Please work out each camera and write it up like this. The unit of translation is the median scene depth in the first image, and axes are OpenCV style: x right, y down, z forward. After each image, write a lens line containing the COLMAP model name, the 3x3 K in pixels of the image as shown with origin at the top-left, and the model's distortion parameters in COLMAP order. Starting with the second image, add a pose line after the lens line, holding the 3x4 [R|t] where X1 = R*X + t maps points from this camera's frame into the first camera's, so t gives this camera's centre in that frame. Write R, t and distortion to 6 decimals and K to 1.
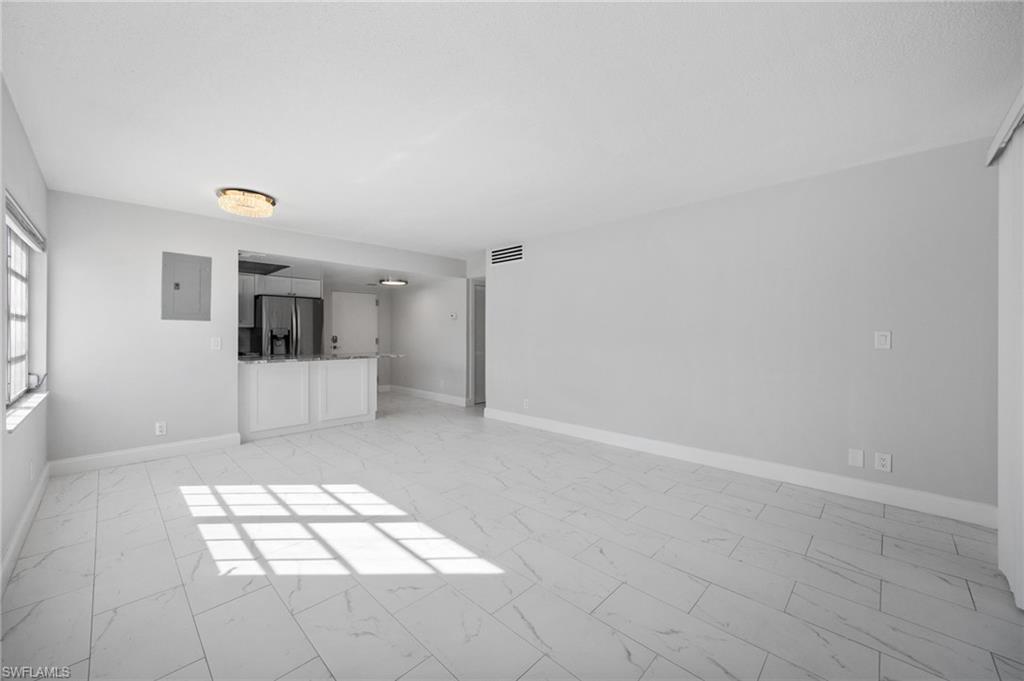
lens RADIAL K [[395.0, 0, 507.6], [0, 395.0, 335.6], [0, 0, 1]] dist [-0.011192, 0.004289]
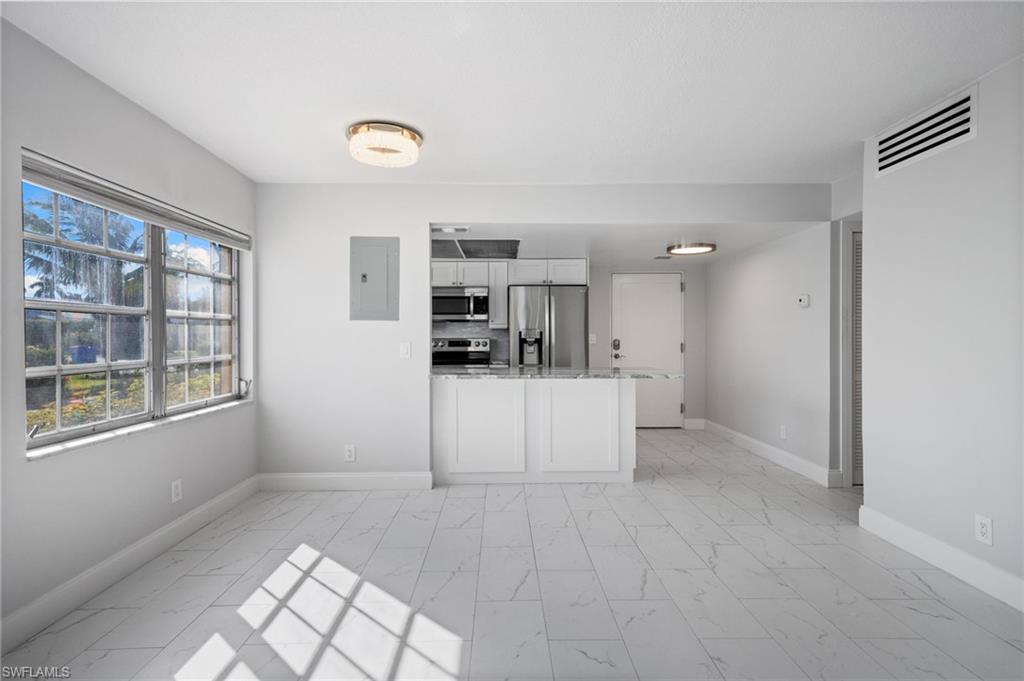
lens RADIAL K [[507.9, 0, 506.4], [0, 507.9, 337.5], [0, 0, 1]] dist [0.010183, 0.000770]
pose [[0.707476, -0.000652, -0.706737, 0.076464], [0.000065, 1.000000, -0.000858, -0.002932], [0.706737, 0.000560, 0.707476, 0.385306]]
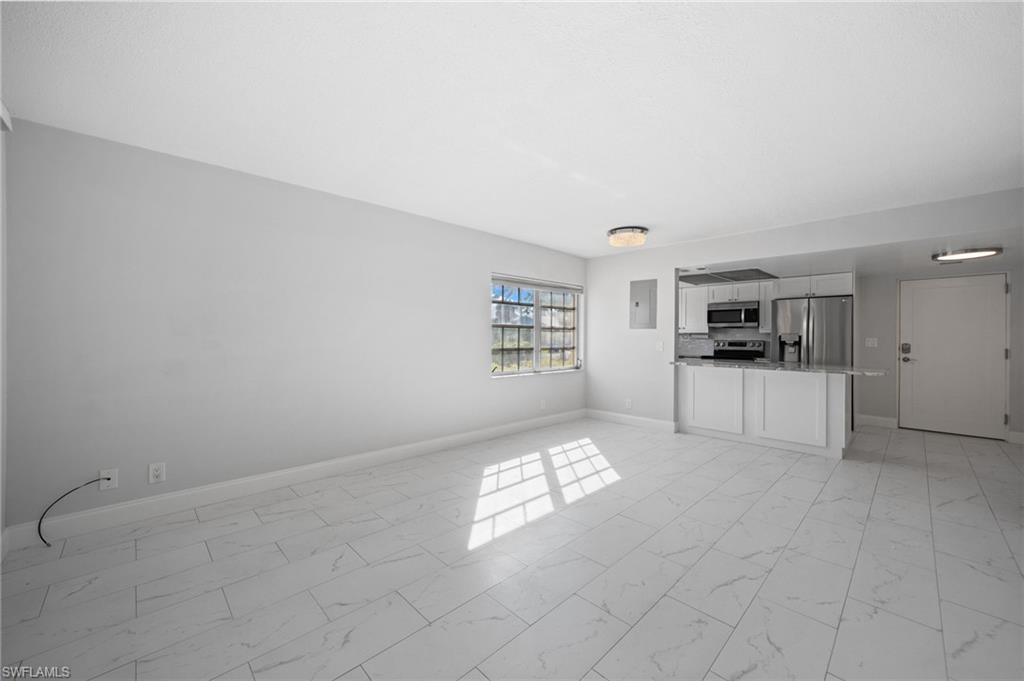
lens RADIAL K [[395.0, 0, 507.6], [0, 395.0, 335.6], [0, 0, 1]] dist [-0.011192, 0.004289]
pose [[-0.031555, -0.003860, -0.999495, 0.465417], [-0.011592, 0.999927, -0.003495, -0.004185], [0.999435, 0.011476, -0.031598, 0.476578]]
